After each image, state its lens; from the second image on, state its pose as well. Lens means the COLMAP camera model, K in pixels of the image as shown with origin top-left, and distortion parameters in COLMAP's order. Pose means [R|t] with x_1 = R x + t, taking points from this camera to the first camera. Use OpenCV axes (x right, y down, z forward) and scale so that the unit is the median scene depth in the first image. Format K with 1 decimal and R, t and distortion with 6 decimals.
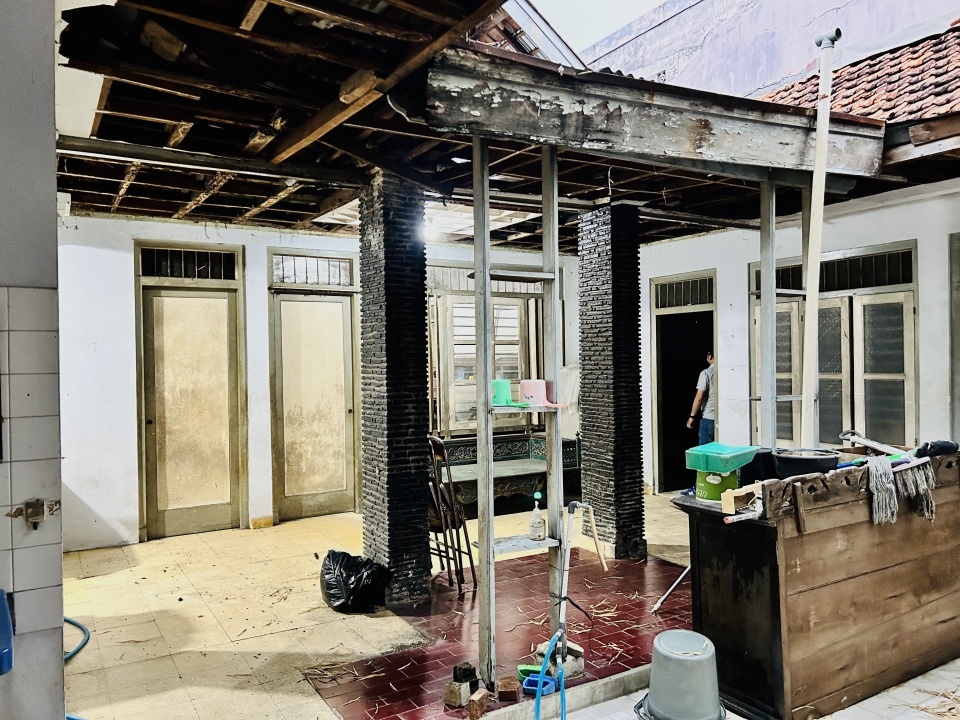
lens RADIAL K [[721.3, 0, 482.6], [0, 721.3, 361.0], [0, 0, 1]] dist [0.063938, -0.071090]
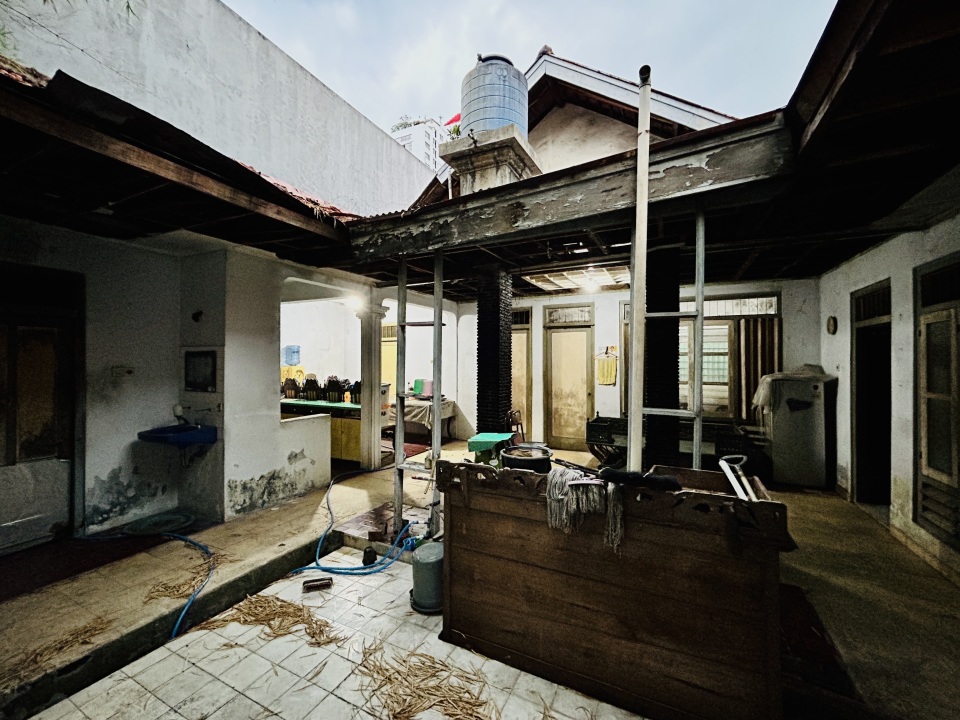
lens RADIAL K [[390.6, 0, 478.7], [0, 390.6, 358.8], [0, 0, 1]] dist [-0.001309, 0.001874]
pose [[0.535894, 0.012552, -0.844192, 0.791988], [-0.013080, 0.999893, 0.006564, -0.030623], [0.844184, 0.007524, 0.536001, 0.473169]]
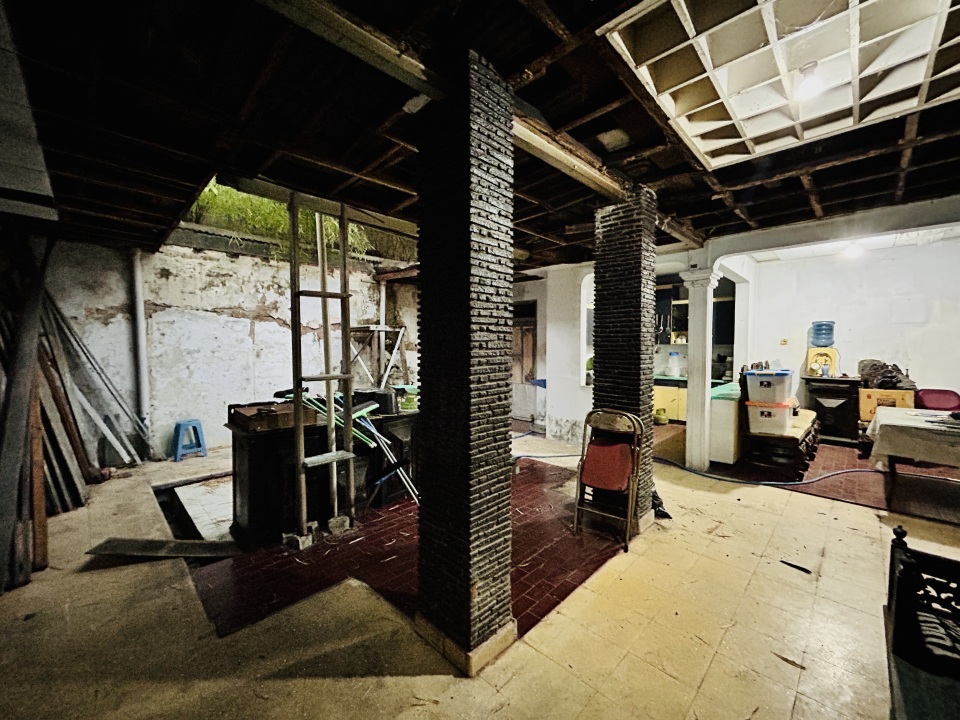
lens RADIAL K [[390.6, 0, 477.4], [0, 390.6, 357.1], [0, 0, 1]] dist [-0.001309, 0.001874]
pose [[-0.969520, 0.021273, -0.244086, 0.336720], [0.012280, 0.999191, 0.038307, -0.008862], [0.244703, 0.034142, -0.968997, 1.804005]]
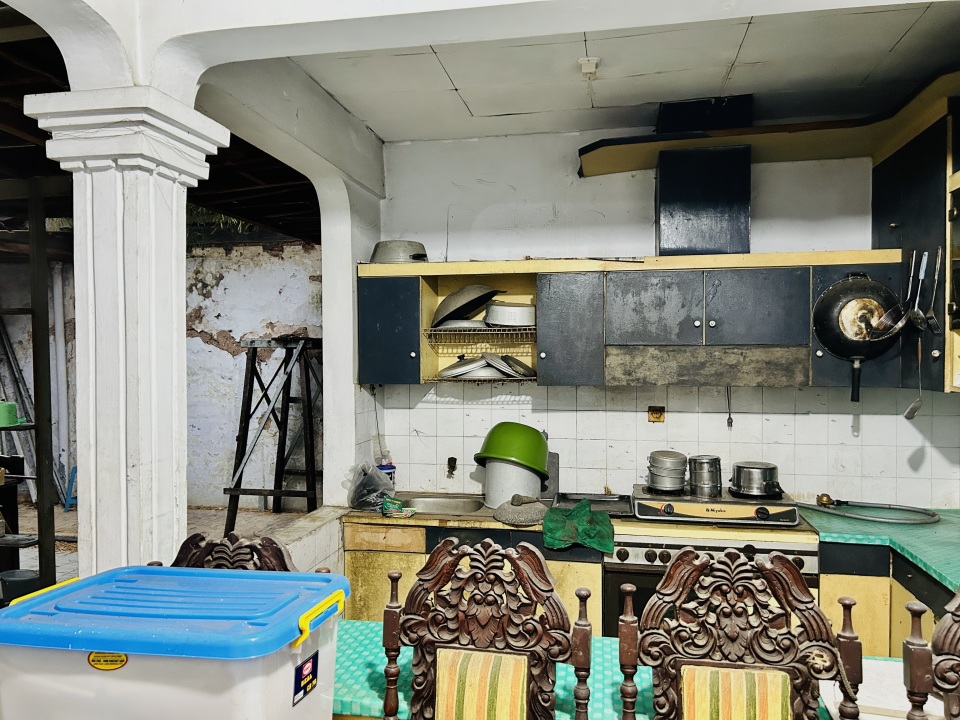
lens RADIAL K [[721.3, 0, 482.8], [0, 721.3, 365.9], [0, 0, 1]] dist [0.063938, -0.071090]
pose [[-0.737986, 0.008252, 0.674766, -1.065099], [0.018628, 0.999793, 0.008147, -0.021612], [-0.674559, 0.018582, -0.737987, 1.092868]]
